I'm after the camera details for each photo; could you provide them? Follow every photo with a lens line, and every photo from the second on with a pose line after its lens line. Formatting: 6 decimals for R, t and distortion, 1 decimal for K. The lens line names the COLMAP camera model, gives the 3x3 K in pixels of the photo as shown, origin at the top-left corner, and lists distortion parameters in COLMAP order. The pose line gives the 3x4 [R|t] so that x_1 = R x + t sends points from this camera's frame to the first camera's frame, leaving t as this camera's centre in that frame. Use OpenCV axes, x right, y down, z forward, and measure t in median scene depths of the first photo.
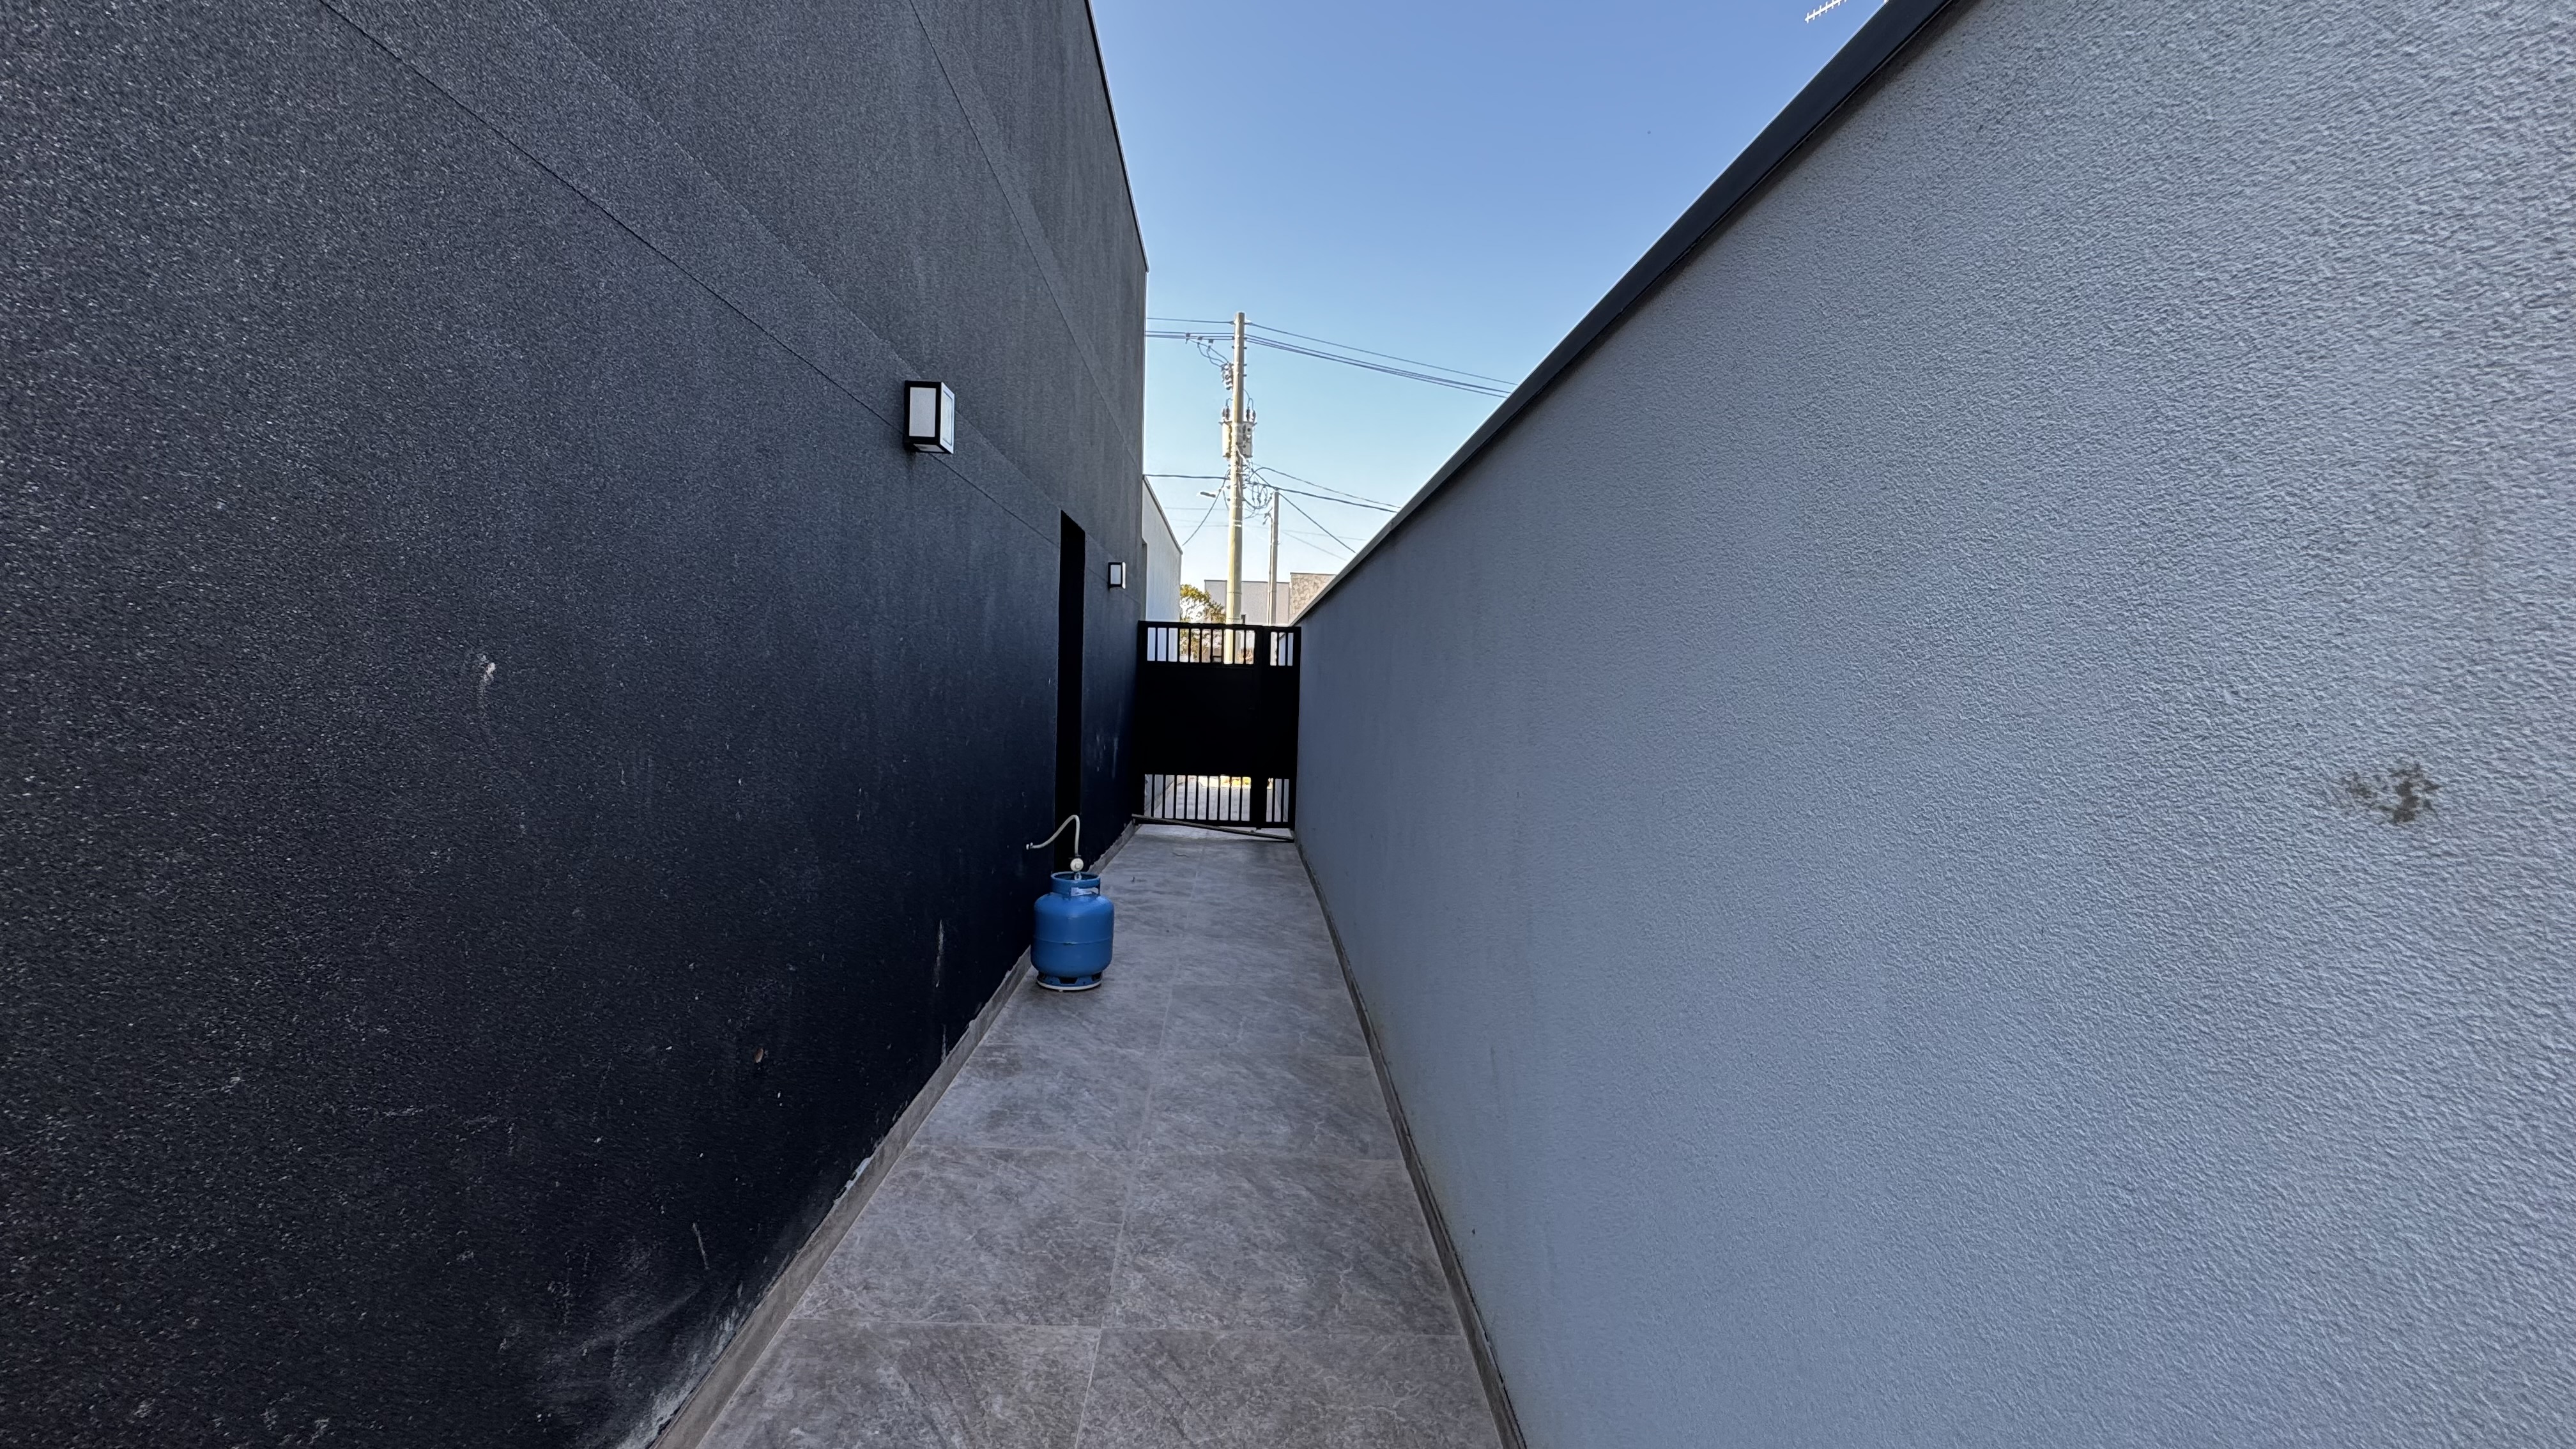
lens RADIAL K [[1031.3, 0, 1288.0], [0, 1031.3, 724.5], [0, 0, 1]] dist [-0.000978, -0.000186]
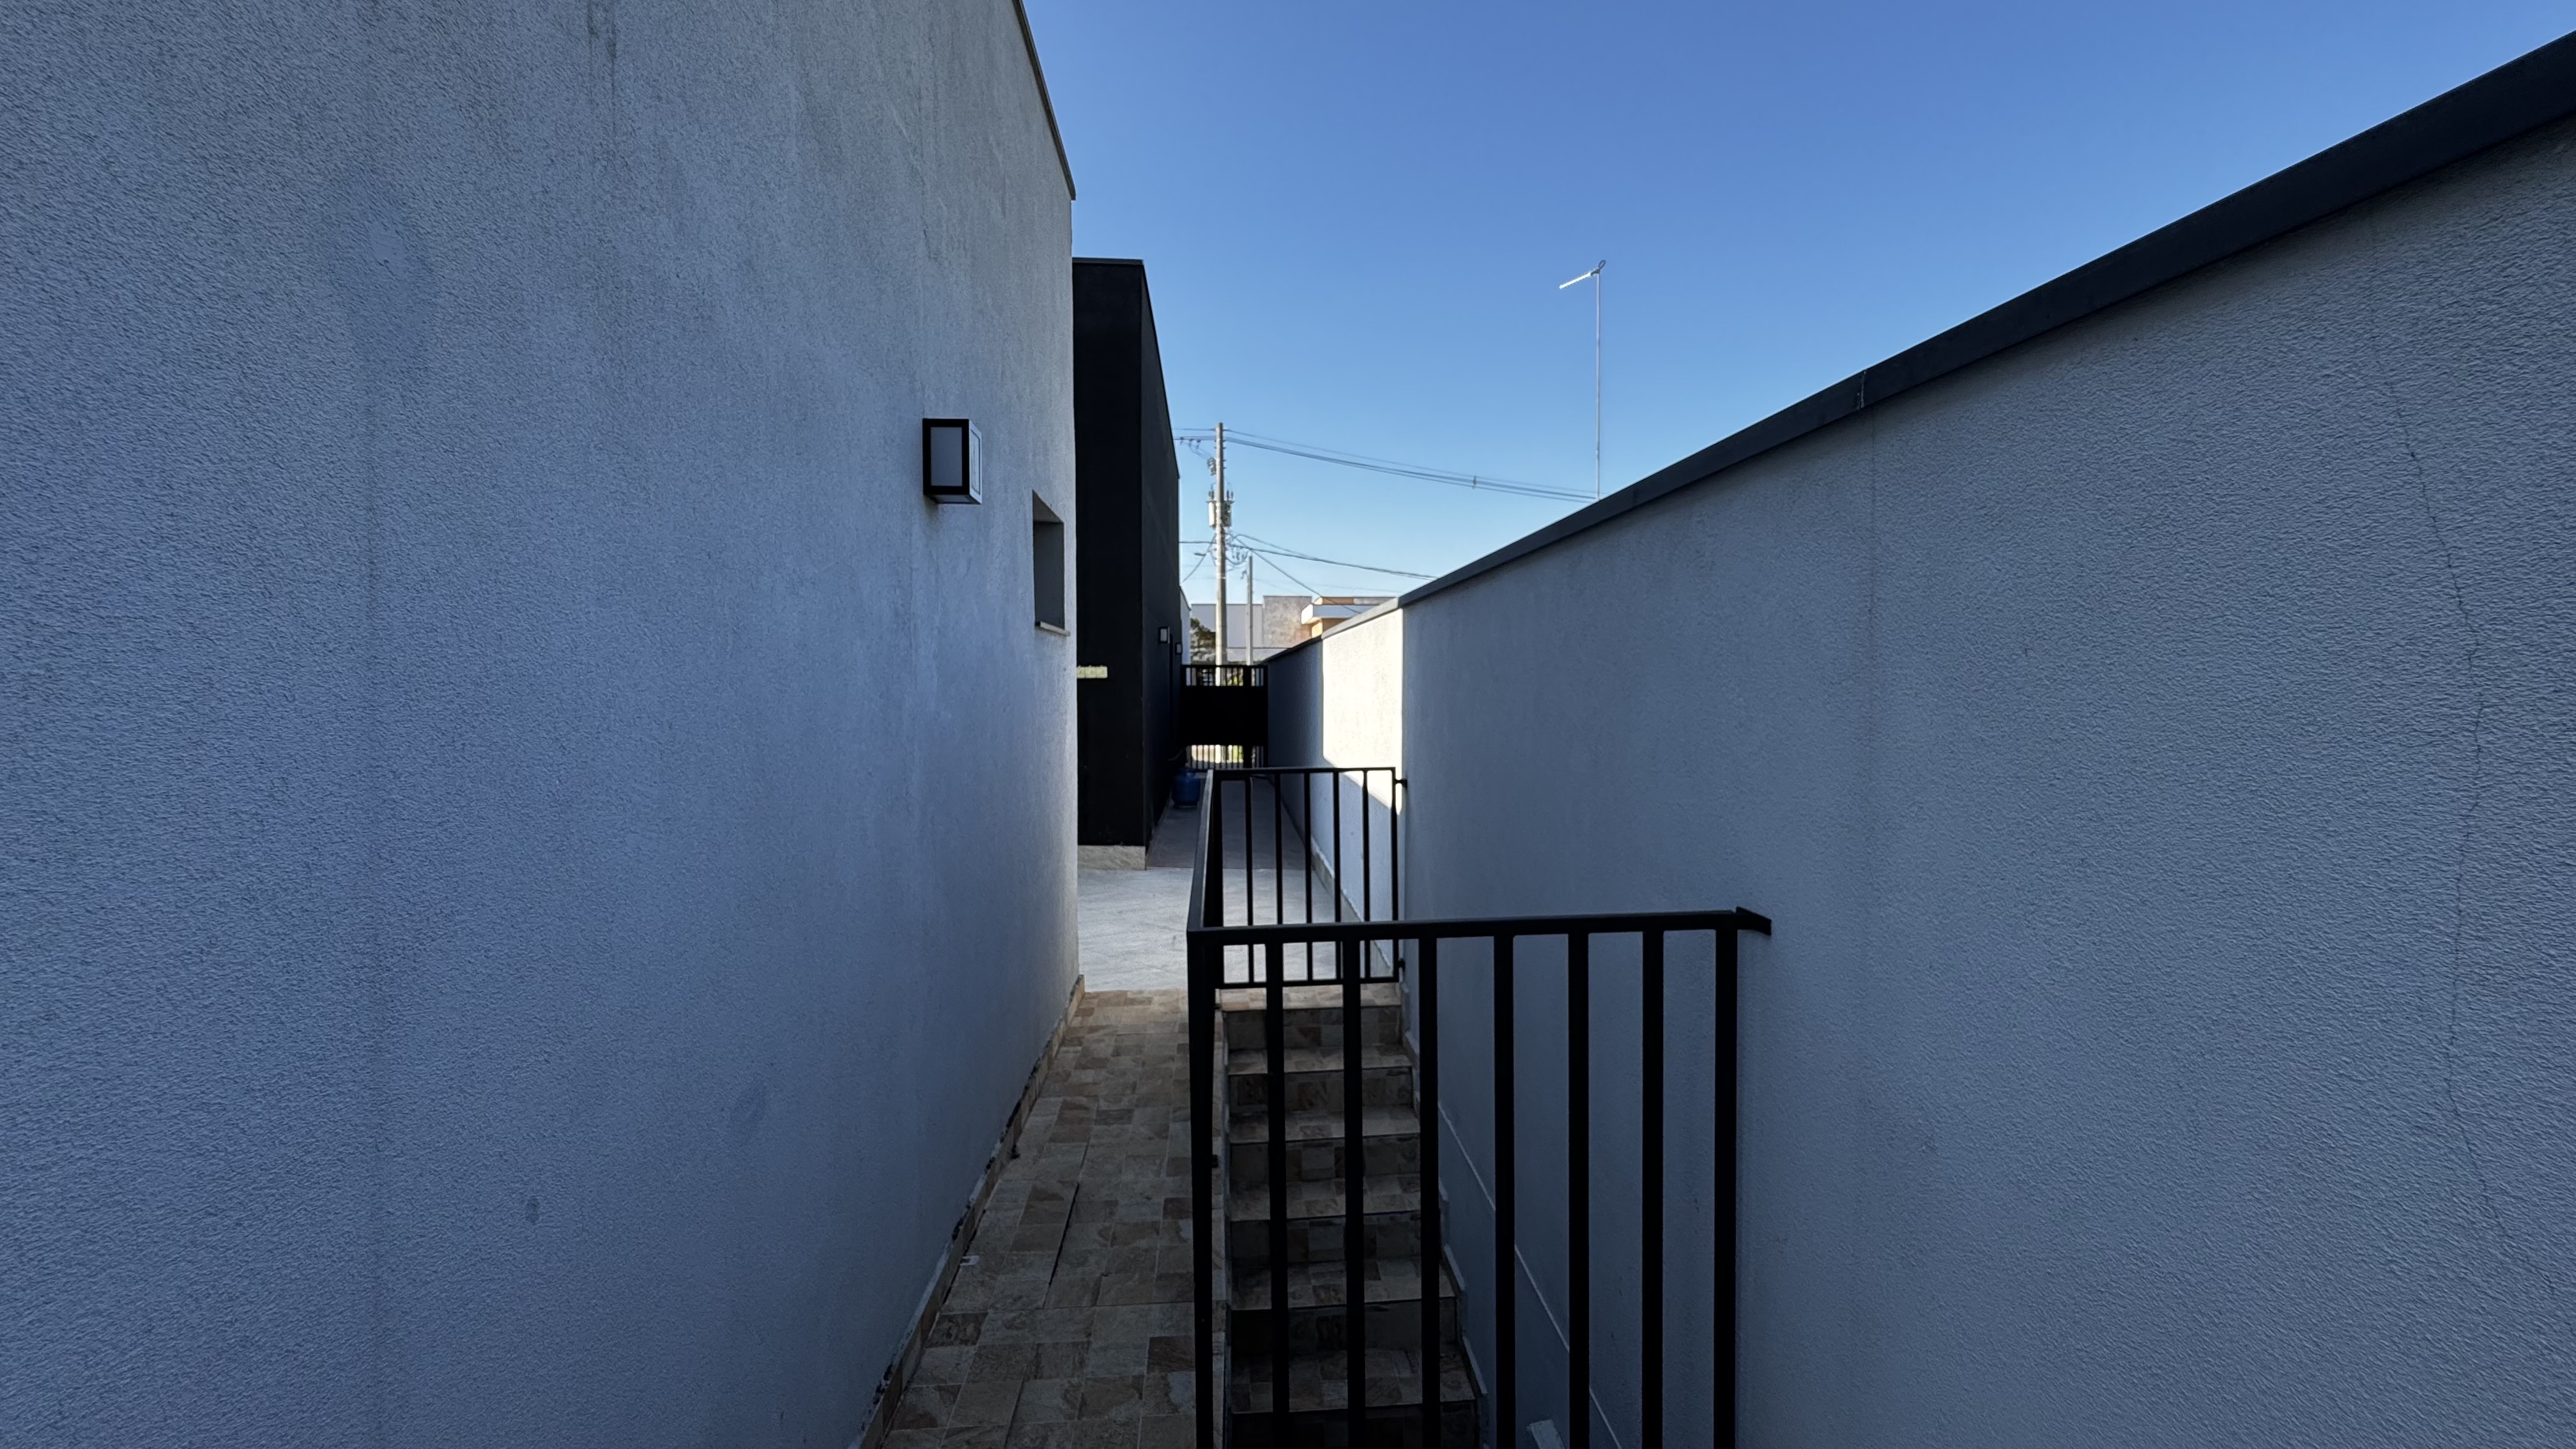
lens RADIAL K [[1031.3, 0, 1288.0], [0, 1031.3, 724.5], [0, 0, 1]] dist [-0.000978, -0.000186]
pose [[0.999345, -0.029590, 0.020833, 0.003781], [0.029610, 0.999561, -0.000678, 0.007580], [-0.020804, 0.001294, 0.999783, -0.383748]]
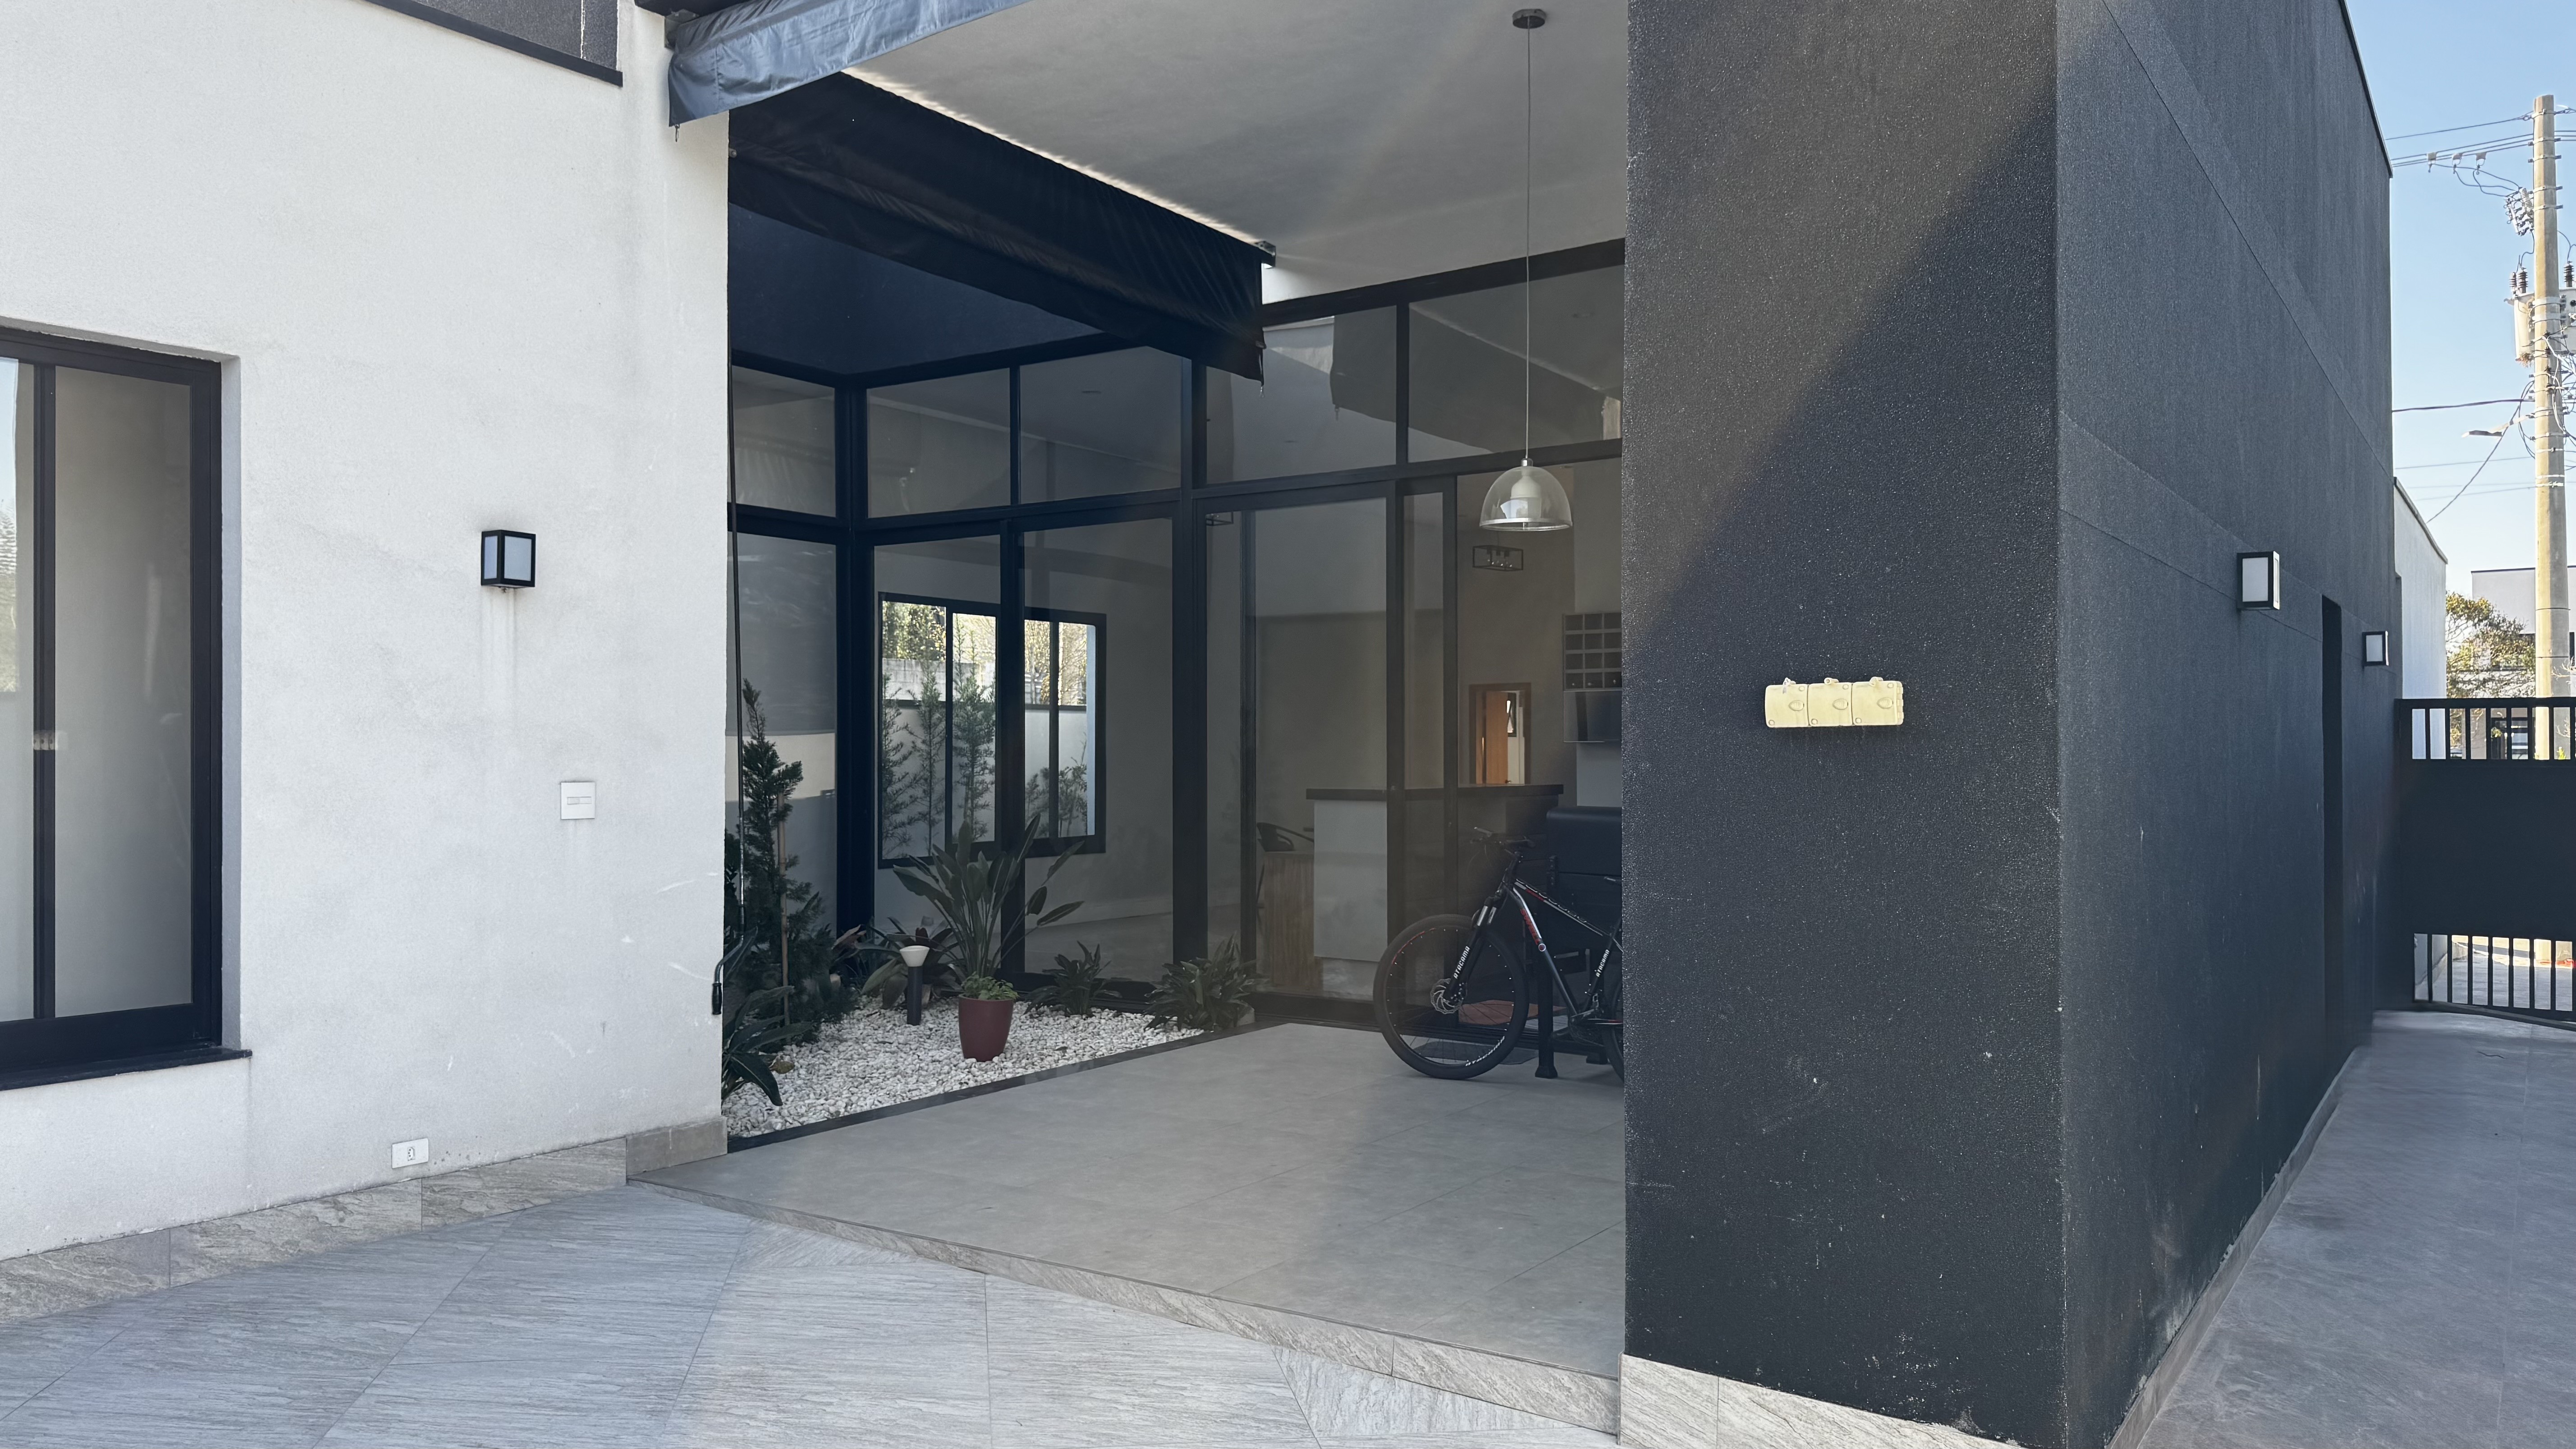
lens RADIAL K [[1815.7, 0, 1288.0], [0, 1815.7, 724.5], [0, 0, 1]] dist [0.003131, -0.004575]
pose [[0.792195, -0.034773, -0.609276, 0.000903], [-0.006245, 0.997861, -0.065071, -0.001690], [0.610236, 0.055354, 0.790284, -0.146159]]
